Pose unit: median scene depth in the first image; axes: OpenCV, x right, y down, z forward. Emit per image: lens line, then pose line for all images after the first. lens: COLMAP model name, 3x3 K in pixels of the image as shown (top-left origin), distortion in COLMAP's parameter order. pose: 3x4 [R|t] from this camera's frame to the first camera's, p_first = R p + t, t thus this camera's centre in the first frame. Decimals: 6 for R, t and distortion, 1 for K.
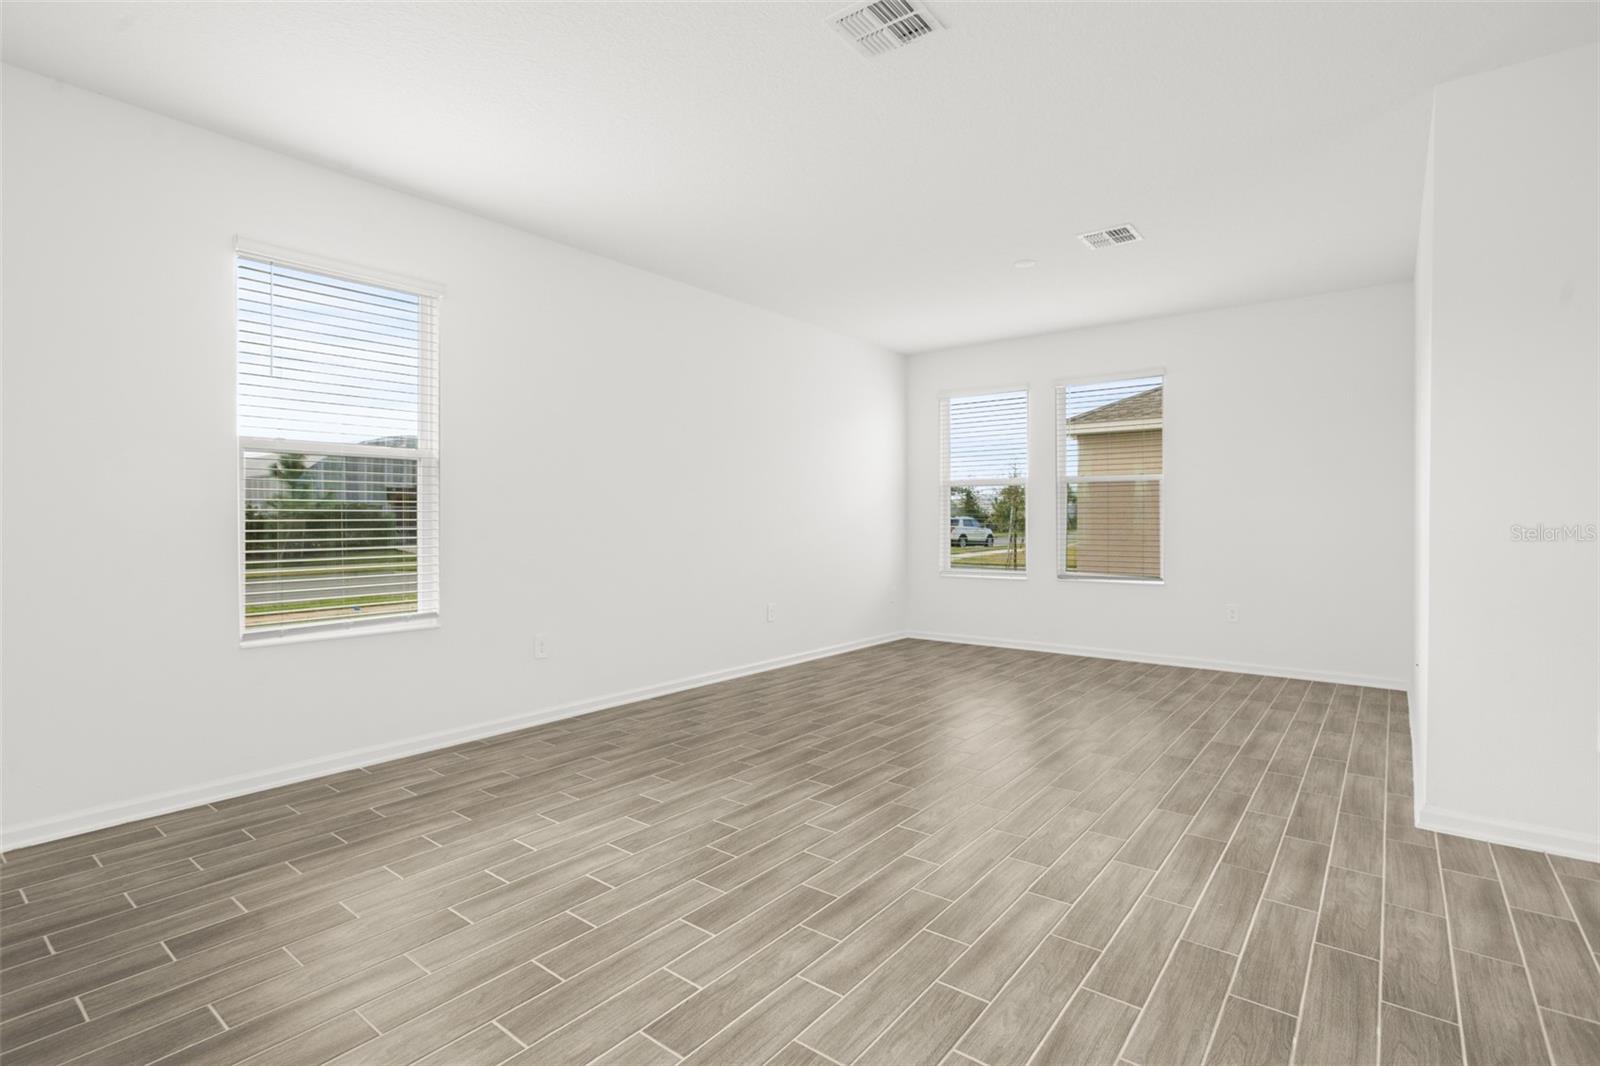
lens RADIAL K [[767.5, 0, 795.0], [0, 767.5, 526.2], [0, 0, 1]] dist [-0.021860, 0.009629]
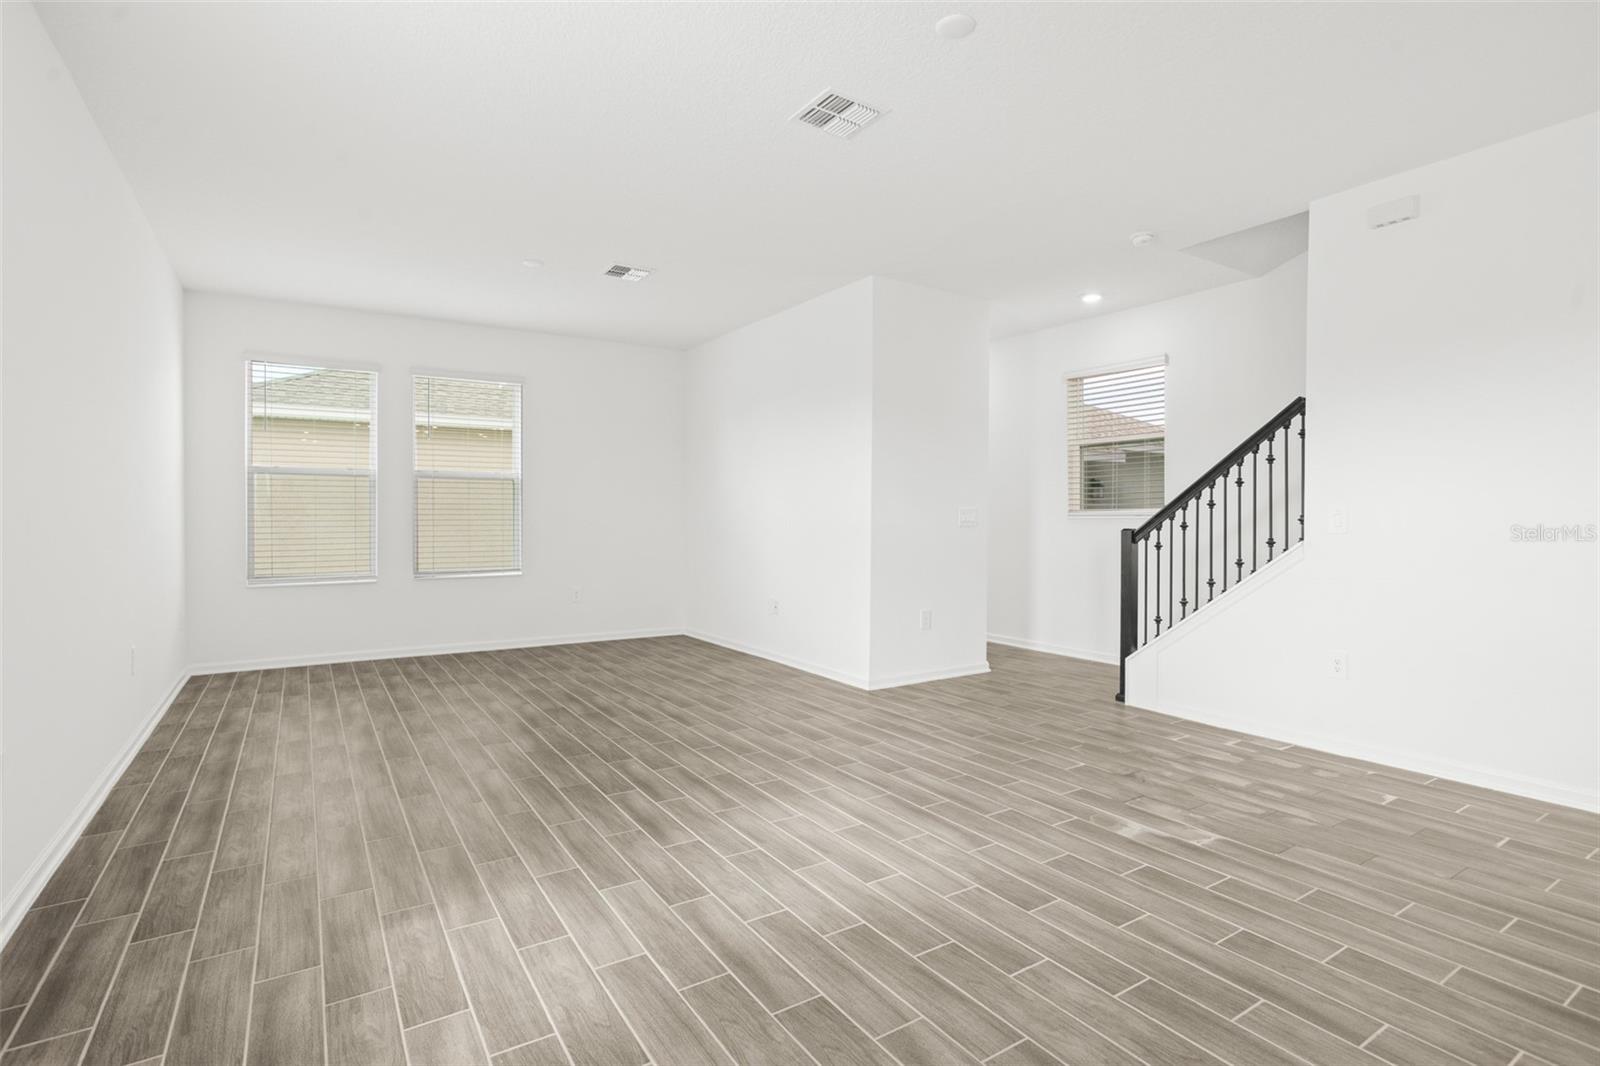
lens RADIAL K [[767.5, 0, 798.2], [0, 767.5, 528.9], [0, 0, 1]] dist [-0.021860, 0.009629]
pose [[0.317084, -0.008805, 0.948357, -0.883645], [-0.000573, 0.999955, 0.009476, -0.000784], [-0.948397, -0.003548, 0.317064, 0.548198]]
